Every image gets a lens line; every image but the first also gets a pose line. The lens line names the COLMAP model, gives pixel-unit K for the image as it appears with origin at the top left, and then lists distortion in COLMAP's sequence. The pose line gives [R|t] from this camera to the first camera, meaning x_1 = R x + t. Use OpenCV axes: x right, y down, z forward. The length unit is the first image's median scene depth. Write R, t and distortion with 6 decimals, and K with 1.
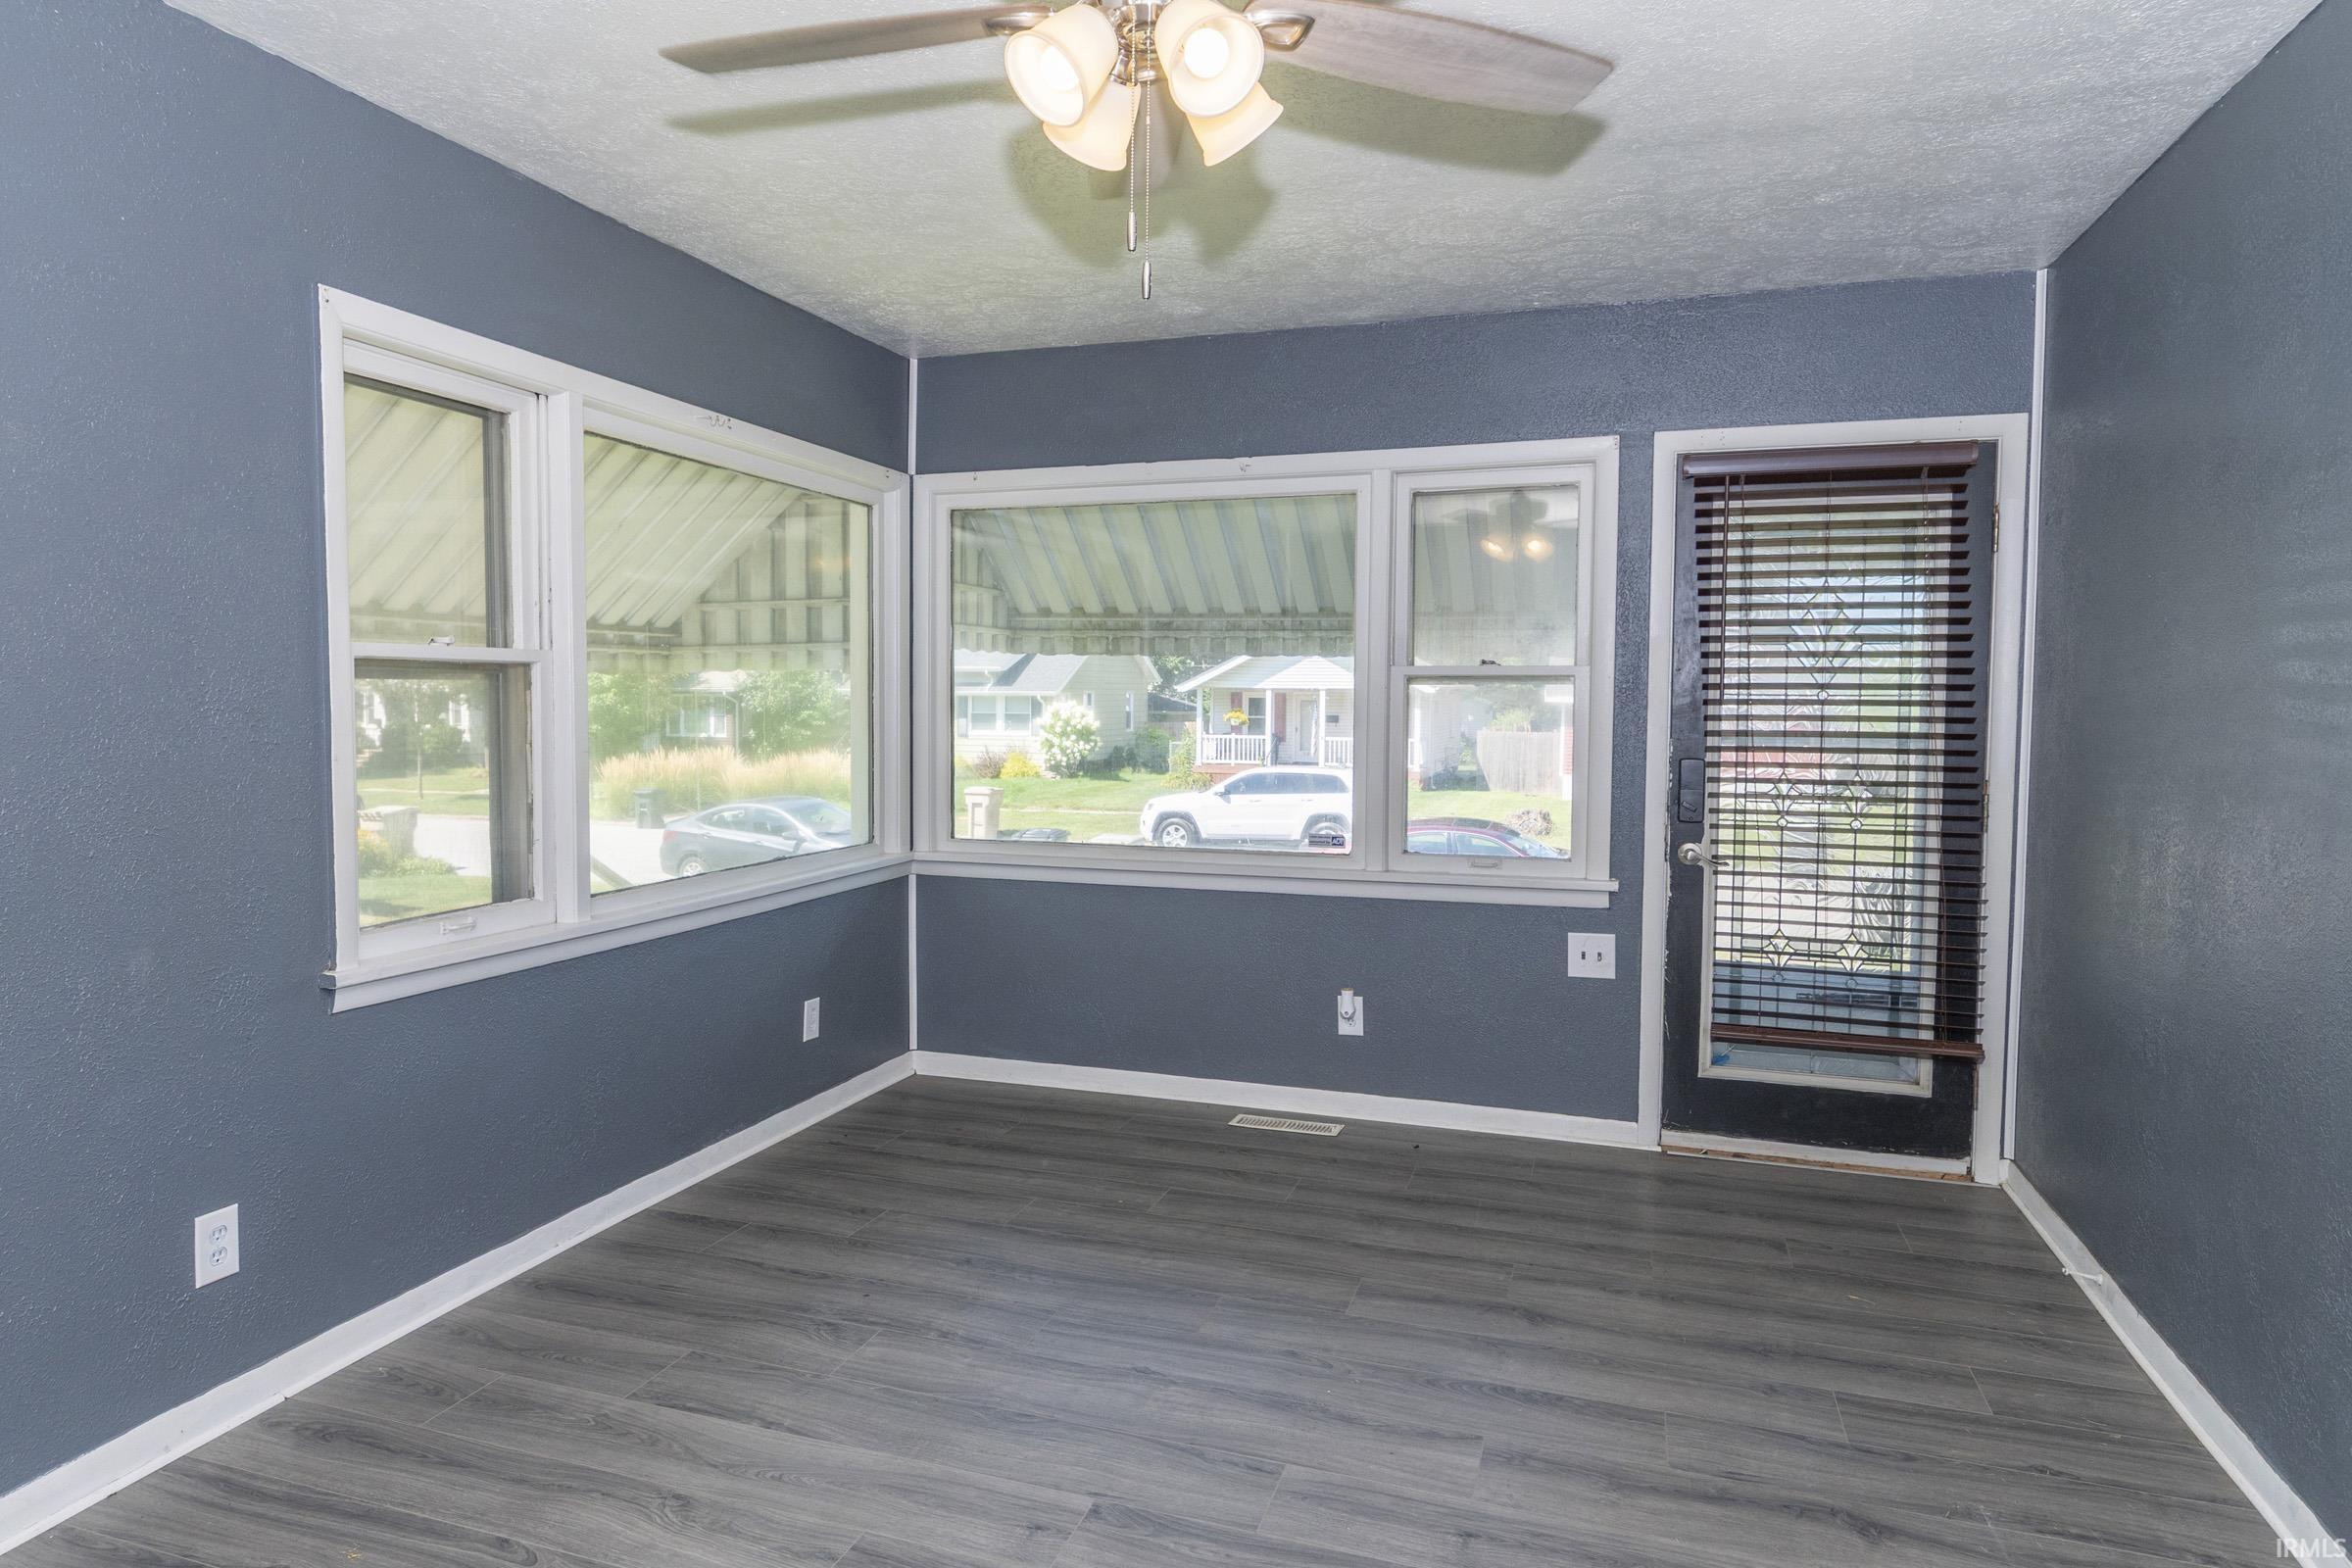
lens RADIAL K [[1365.7, 0, 1173.5], [0, 1365.7, 731.1], [0, 0, 1]] dist [-0.032463, -0.000029]
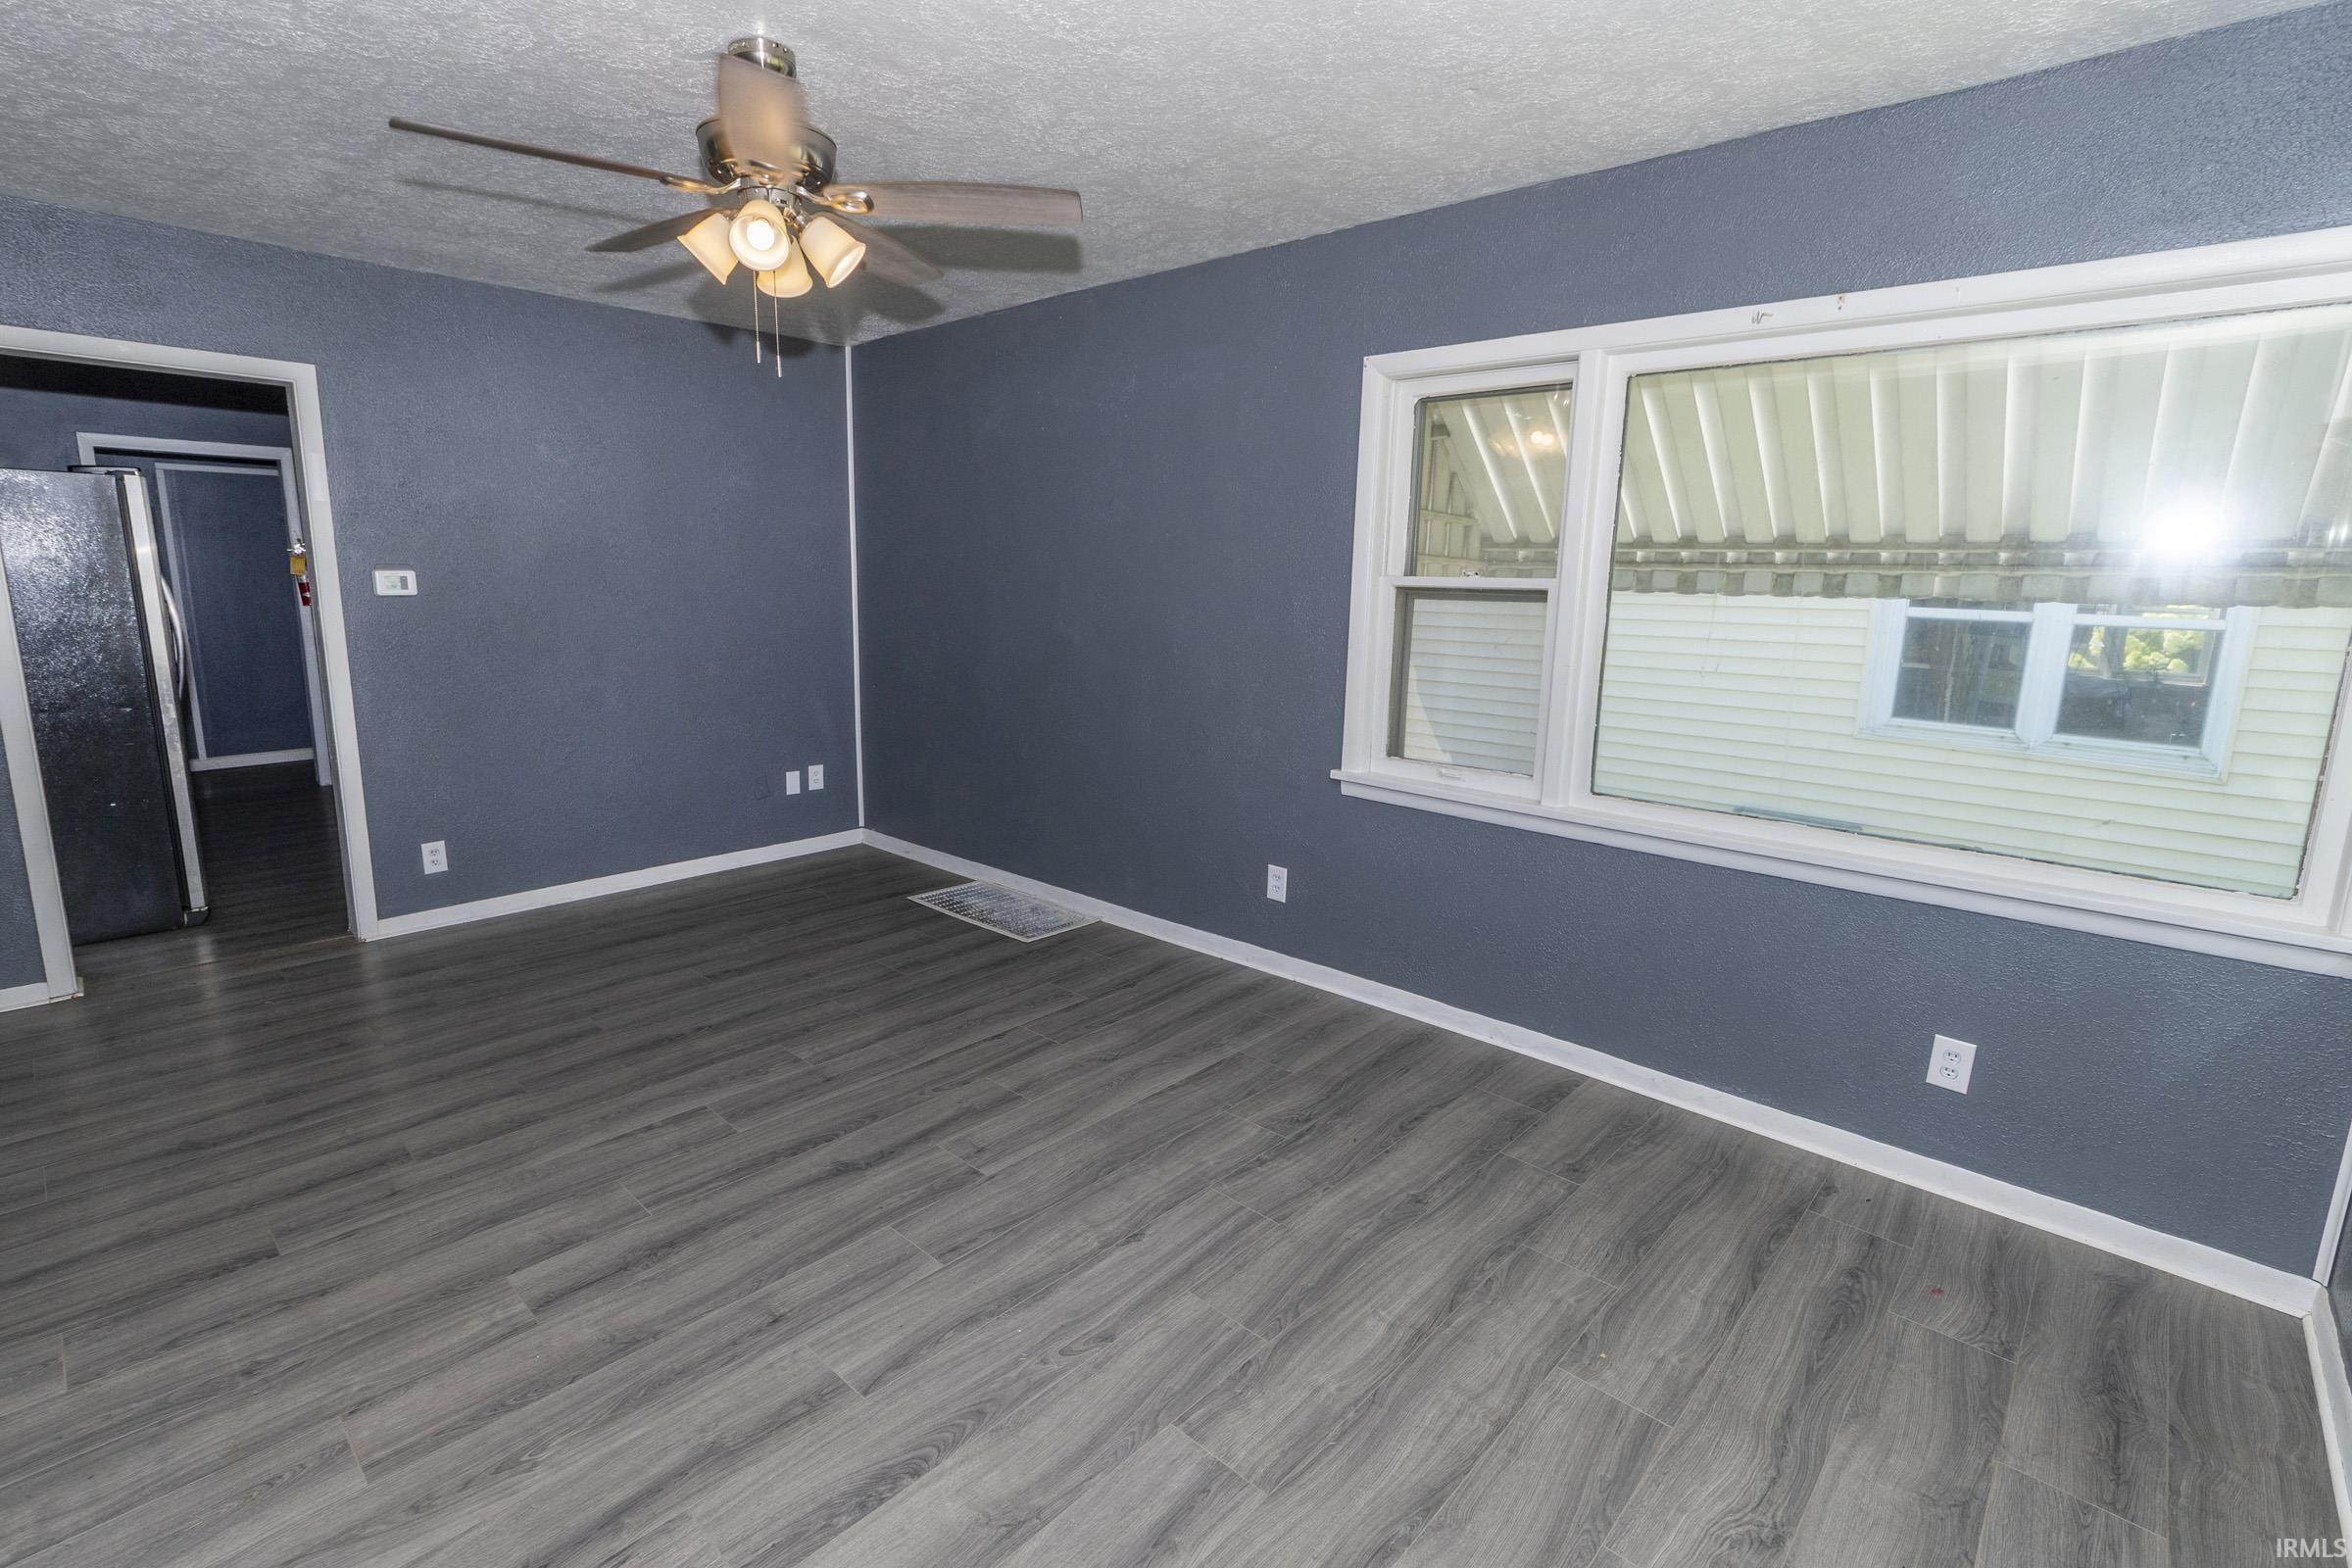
lens RADIAL K [[1058.3, 0, 1176.0], [0, 1058.3, 784.0], [0, 0, 1]] dist [-0.003278, -0.000495]
pose [[-0.391475, 0.174159, -0.903557, 0.644144], [-0.049338, 0.976541, 0.209602, -0.076178], [0.918865, 0.126633, -0.373699, 1.220444]]
